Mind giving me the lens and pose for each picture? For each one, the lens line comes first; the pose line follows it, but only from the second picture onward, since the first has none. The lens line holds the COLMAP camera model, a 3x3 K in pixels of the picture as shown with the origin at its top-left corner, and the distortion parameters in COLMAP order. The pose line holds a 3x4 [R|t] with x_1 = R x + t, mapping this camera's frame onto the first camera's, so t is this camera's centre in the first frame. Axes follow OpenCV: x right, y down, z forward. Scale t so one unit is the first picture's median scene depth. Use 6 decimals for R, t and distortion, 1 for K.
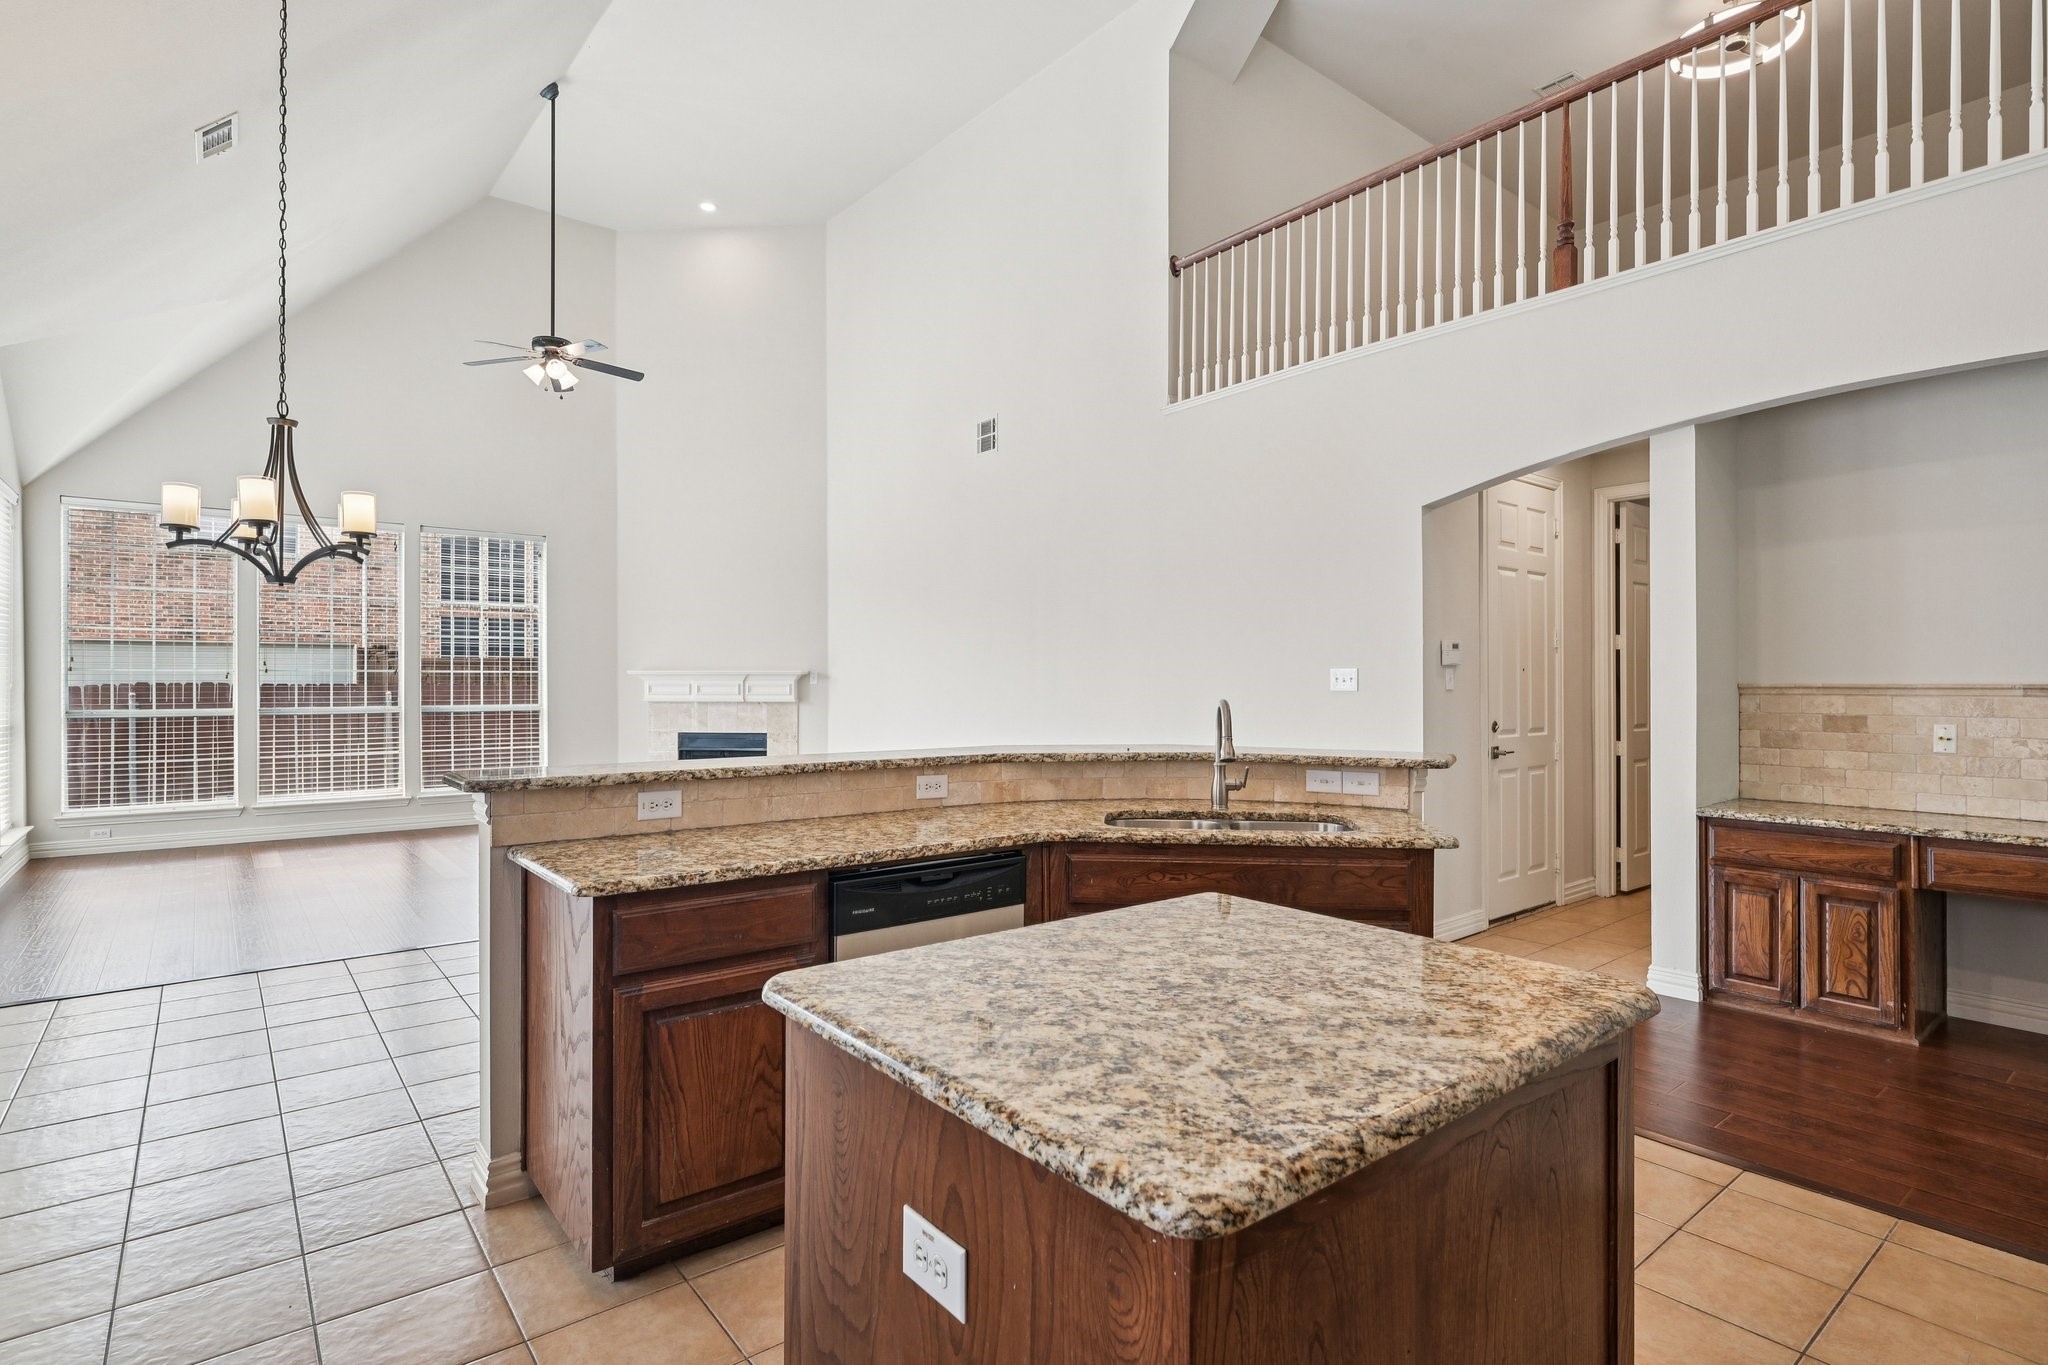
lens RADIAL K [[999.2, 0, 1041.5], [0, 999.2, 687.8], [0, 0, 1]] dist [-0.003102, -0.001466]
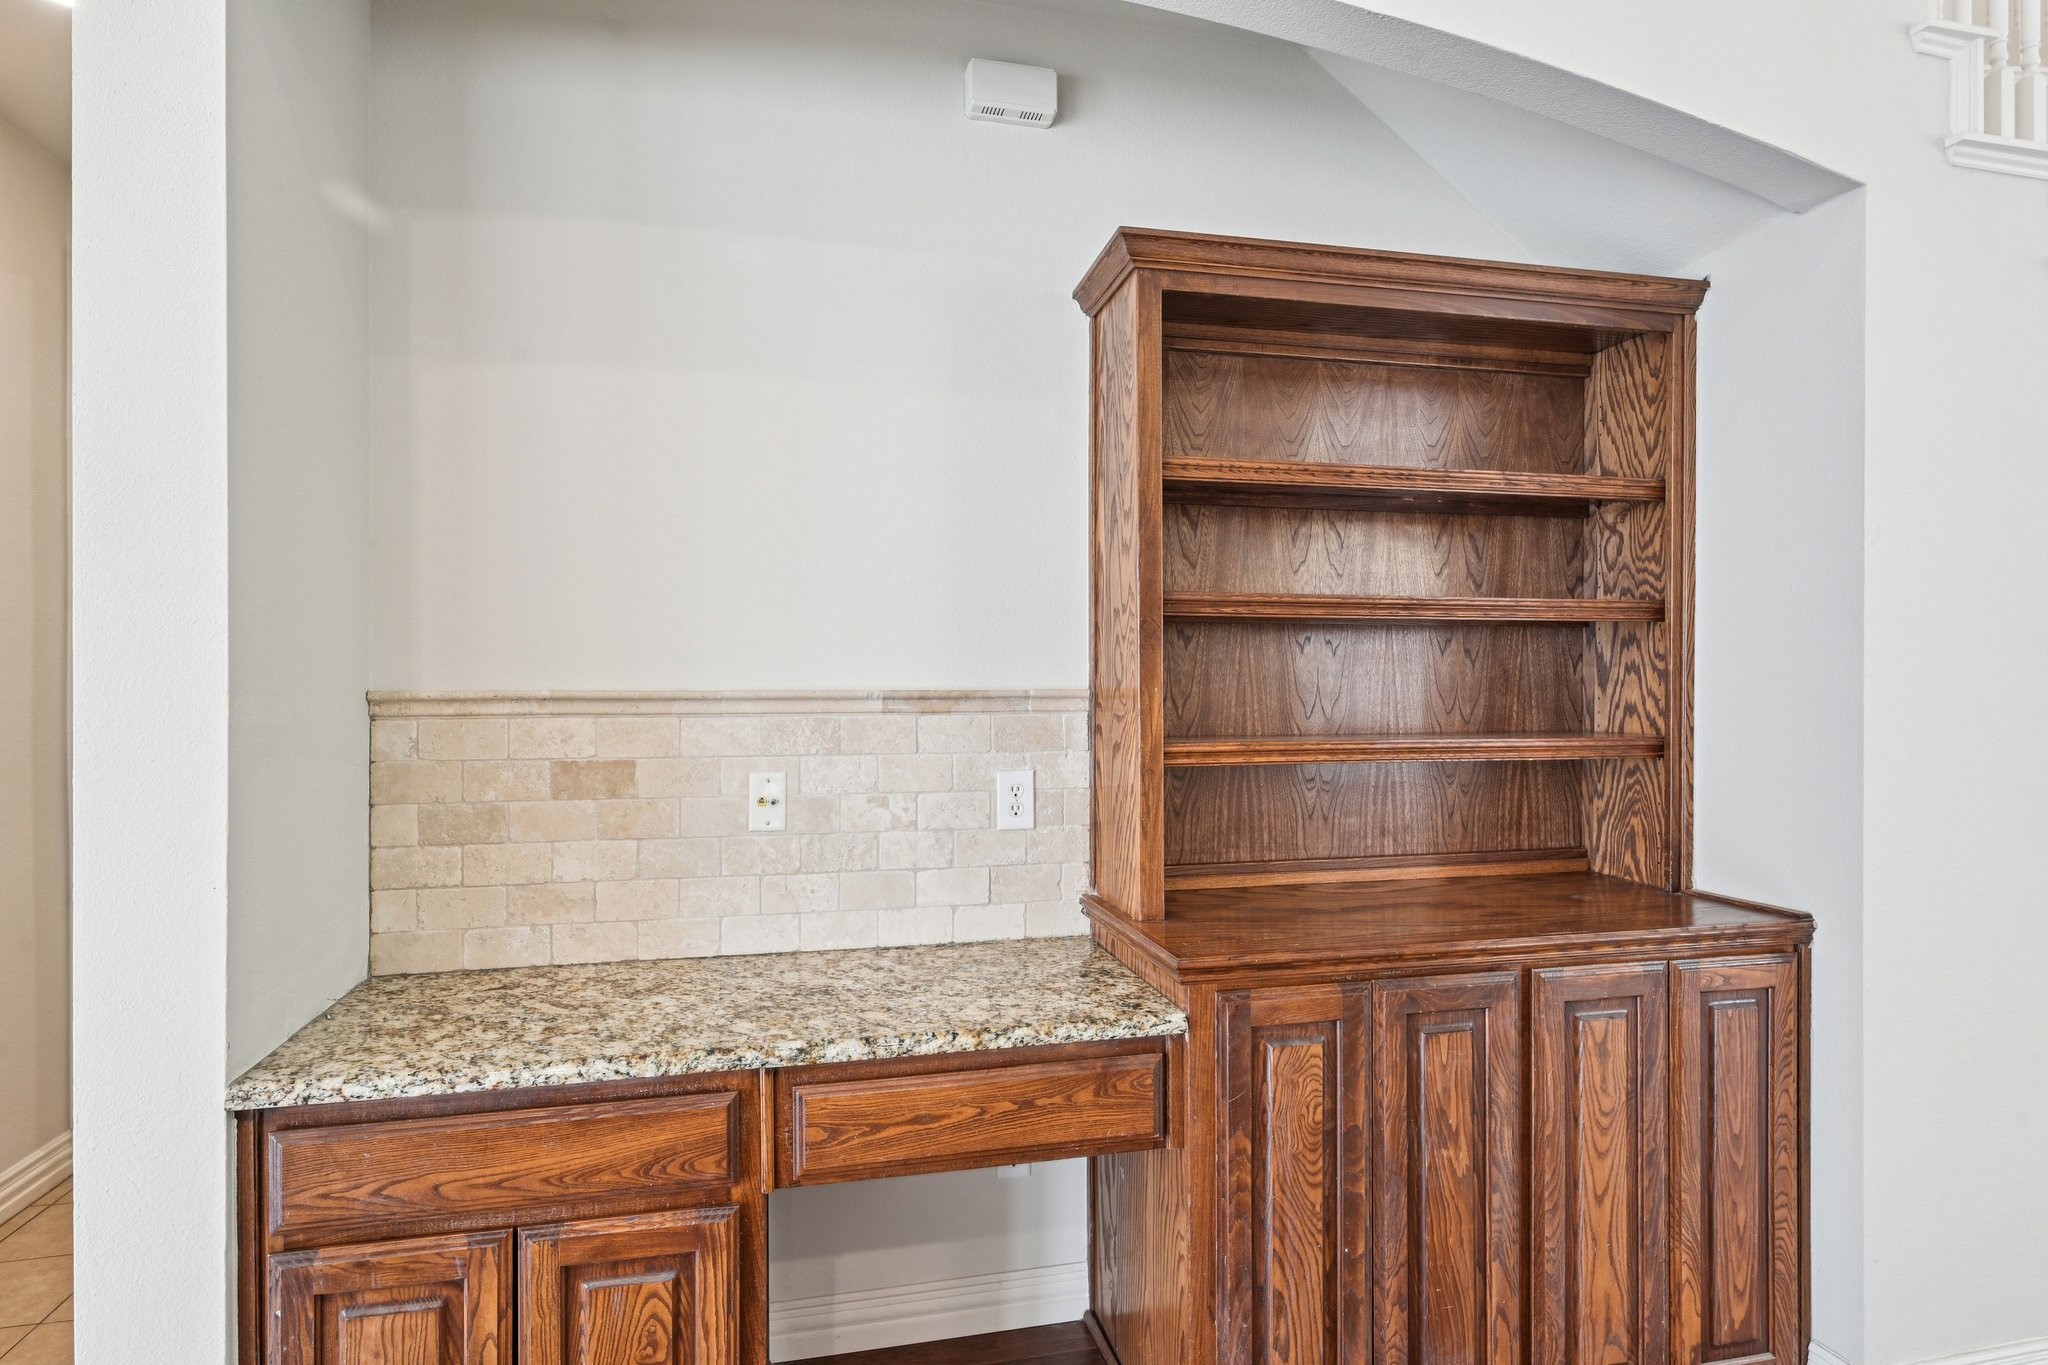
lens RADIAL K [[1139.2, 0, 1033.5], [0, 1139.2, 662.0], [0, 0, 1]] dist [-0.001718, 0.000845]
pose [[0.438379, 0.017817, 0.898614, 0.428037], [0.005864, 0.999726, -0.022683, -0.003605], [-0.898771, 0.015213, 0.438154, 0.591543]]
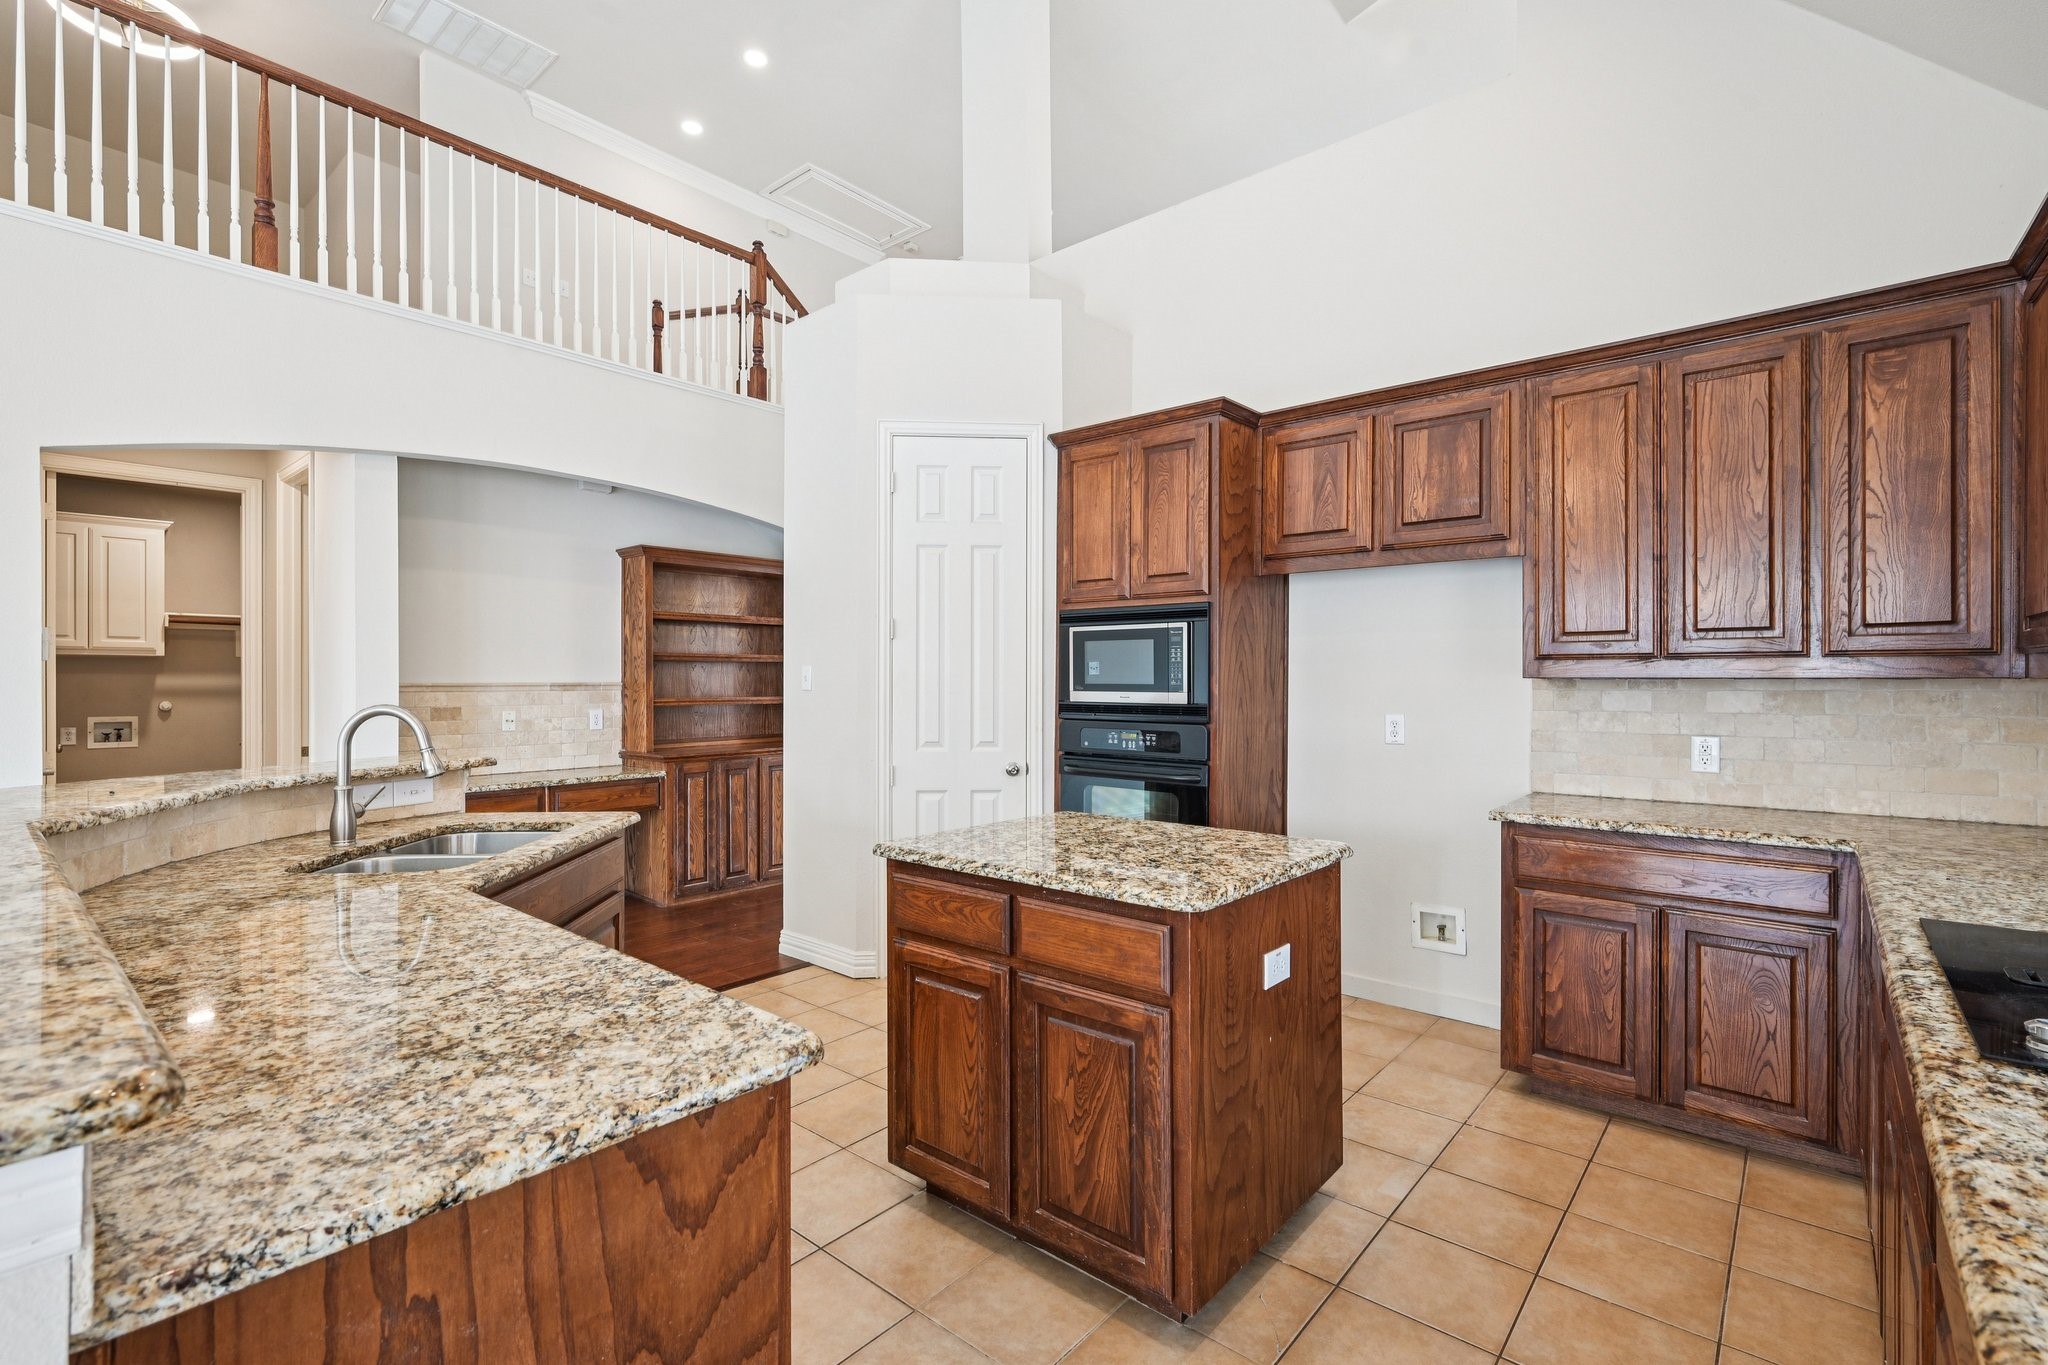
lens RADIAL K [[919.1, 0, 1025.1], [0, 919.1, 679.3], [0, 0, 1]] dist [-0.000128, 0.000896]
pose [[-0.172337, 0.000410, 0.985038, -0.491374], [0.006191, 0.999981, 0.000667, -0.004738], [-0.985019, 0.006214, -0.172337, 0.460015]]
